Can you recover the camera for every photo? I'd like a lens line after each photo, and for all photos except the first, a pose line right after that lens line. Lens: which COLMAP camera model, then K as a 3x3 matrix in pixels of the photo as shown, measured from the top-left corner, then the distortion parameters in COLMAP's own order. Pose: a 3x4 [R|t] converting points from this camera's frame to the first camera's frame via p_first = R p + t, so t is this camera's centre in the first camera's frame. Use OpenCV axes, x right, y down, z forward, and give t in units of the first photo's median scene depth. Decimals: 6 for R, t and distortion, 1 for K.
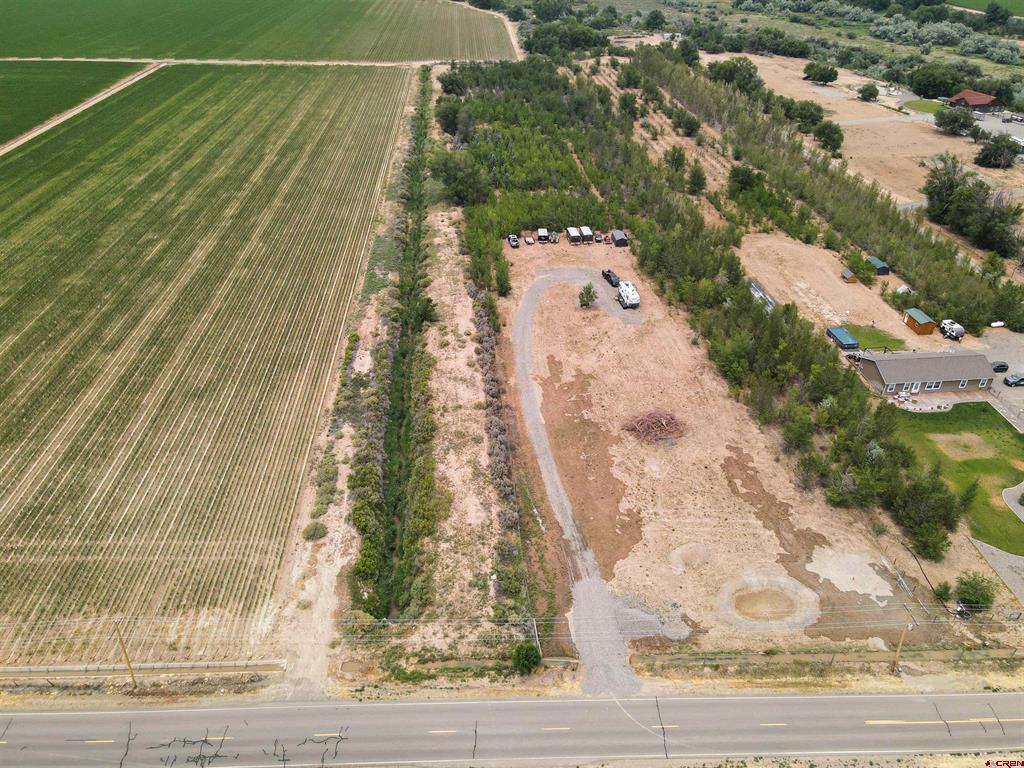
lens RADIAL K [[750.0, 0, 516.1], [0, 750.0, 350.5], [0, 0, 1]] dist [0.013443, 0.002578]
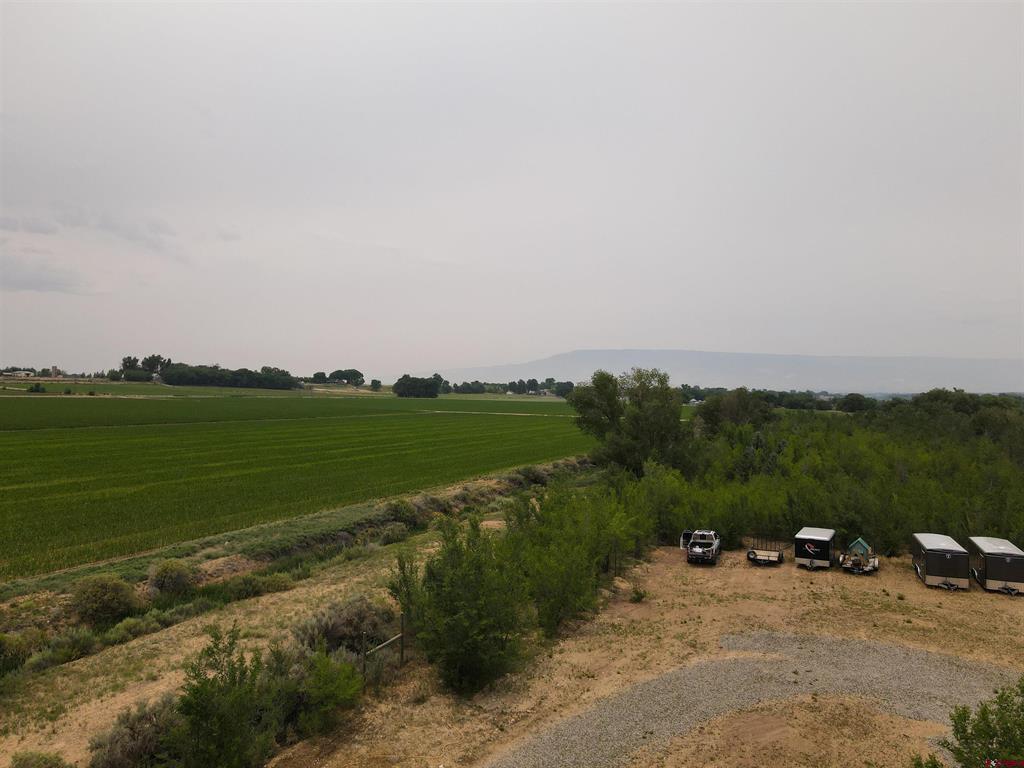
lens RADIAL K [[750.0, 0, 513.4], [0, 750.0, 374.8], [0, 0, 1]] dist [0.013443, 0.002578]
pose [[0.879594, -0.007451, -0.475667, 0.057049], [-0.246742, 0.847727, -0.469549, -0.036971], [0.406734, 0.530380, 0.743818, 0.567375]]
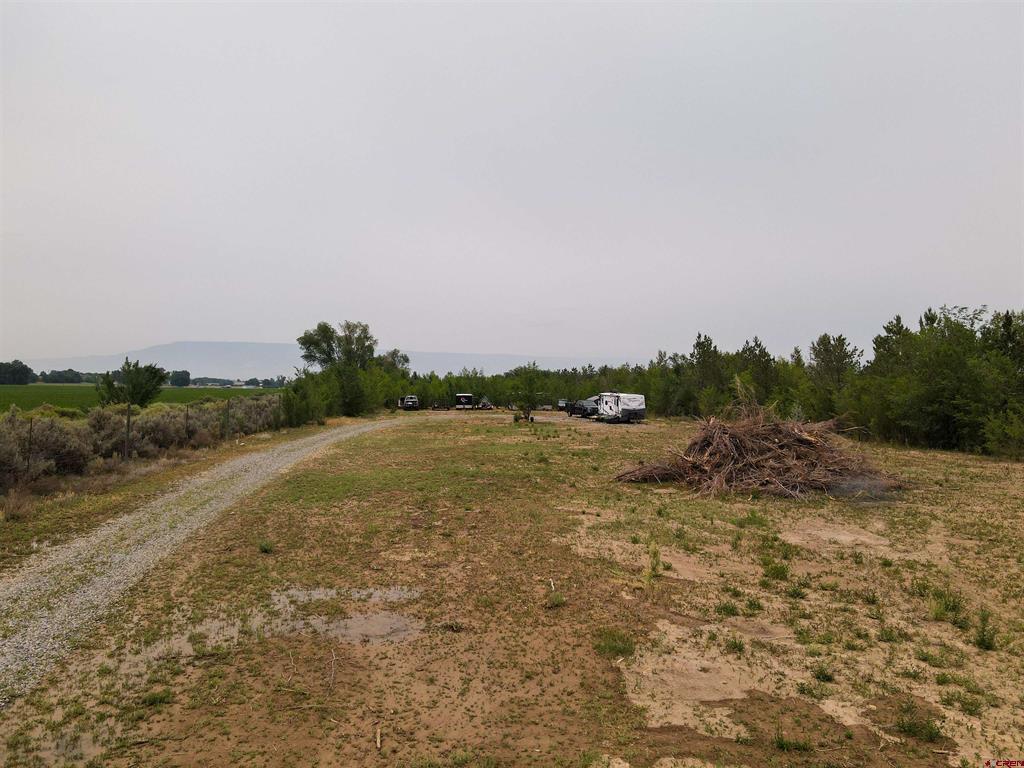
lens RADIAL K [[750.0, 0, 498.4], [0, 750.0, 382.6], [0, 0, 1]] dist [0.013443, 0.002578]
pose [[0.999904, -0.003114, -0.013507, 0.055445], [-0.004258, 0.858318, -0.513101, 0.101531], [0.013191, 0.513109, 0.858222, 0.405483]]
